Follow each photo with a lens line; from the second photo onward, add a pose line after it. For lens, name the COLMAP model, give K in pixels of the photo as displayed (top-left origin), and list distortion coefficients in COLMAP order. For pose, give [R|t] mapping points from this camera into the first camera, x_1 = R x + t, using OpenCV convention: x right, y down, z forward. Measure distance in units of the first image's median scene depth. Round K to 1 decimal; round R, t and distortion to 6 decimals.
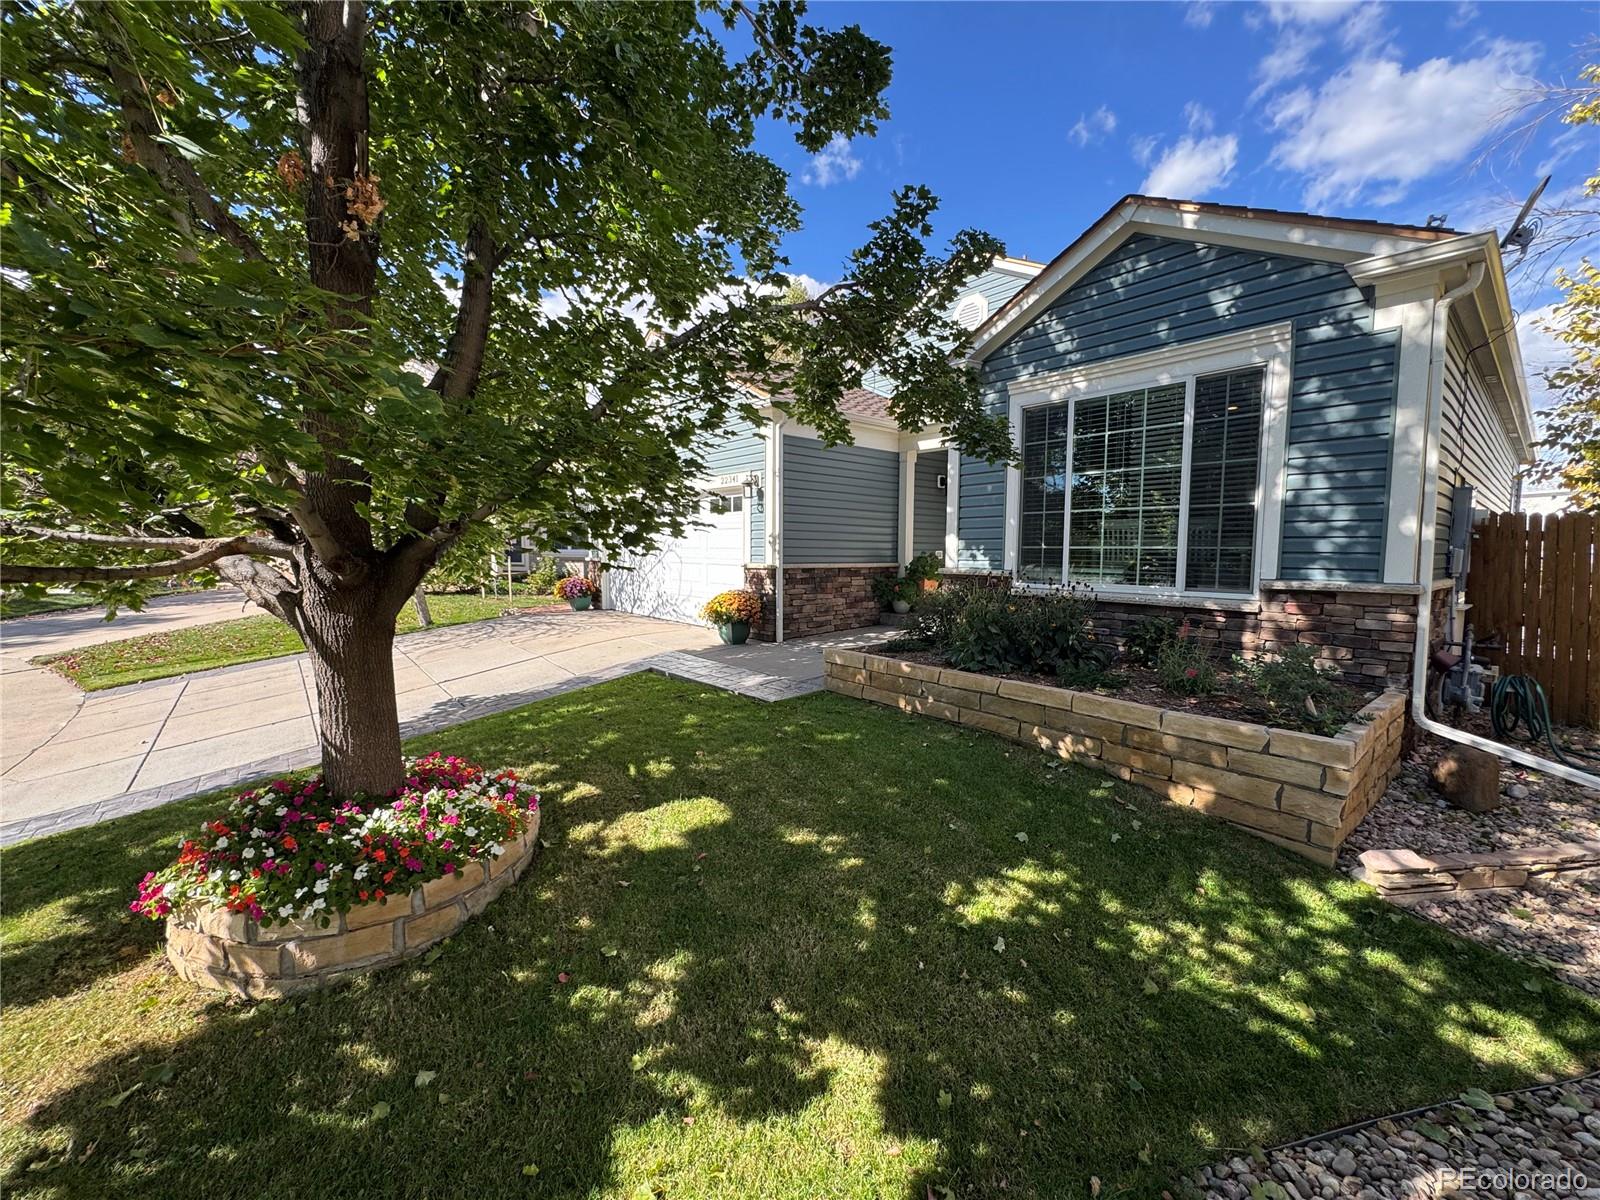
lens RADIAL K [[636.9, 0, 801.0], [0, 636.9, 596.9], [0, 0, 1]] dist [-0.001562, -0.000445]
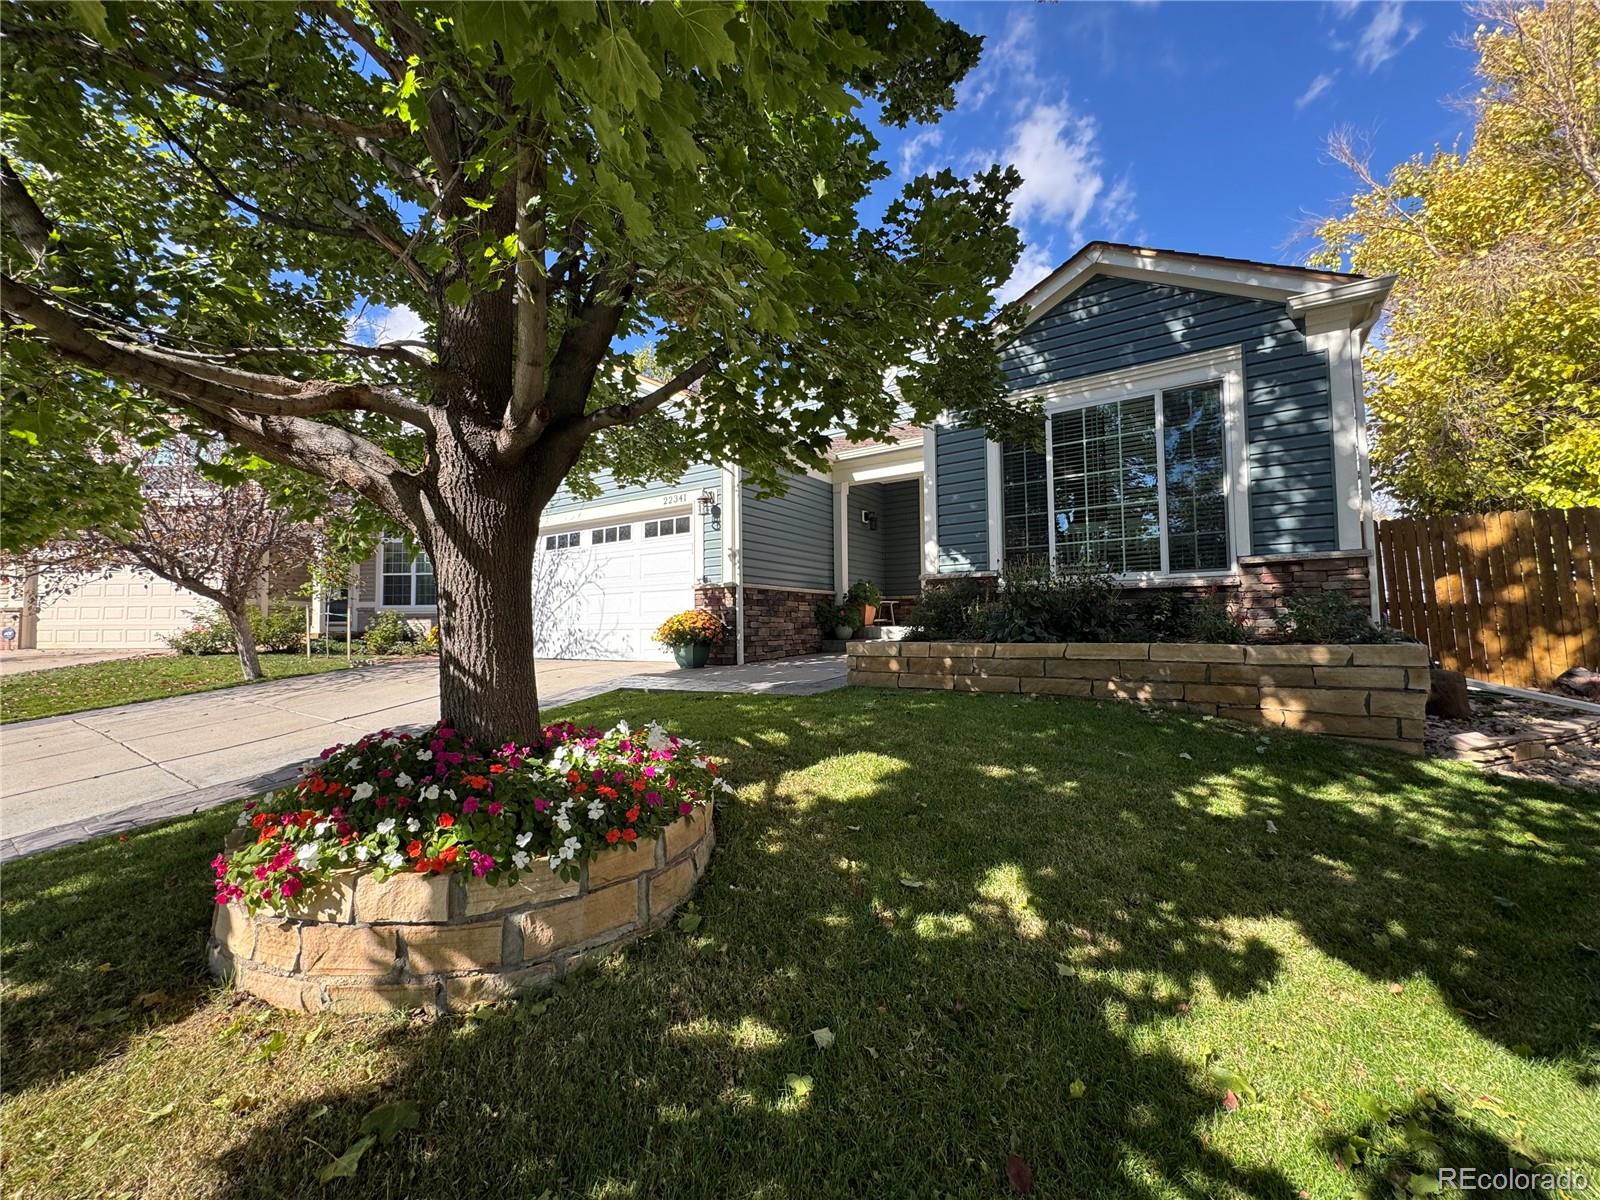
lens RADIAL K [[636.9, 0, 801.7], [0, 636.9, 595.6], [0, 0, 1]] dist [-0.001562, -0.000445]
pose [[0.962692, -0.003591, 0.270575, -0.362185], [0.037889, 0.991850, -0.121645, 0.157748], [-0.267933, 0.127359, 0.954982, 0.117058]]
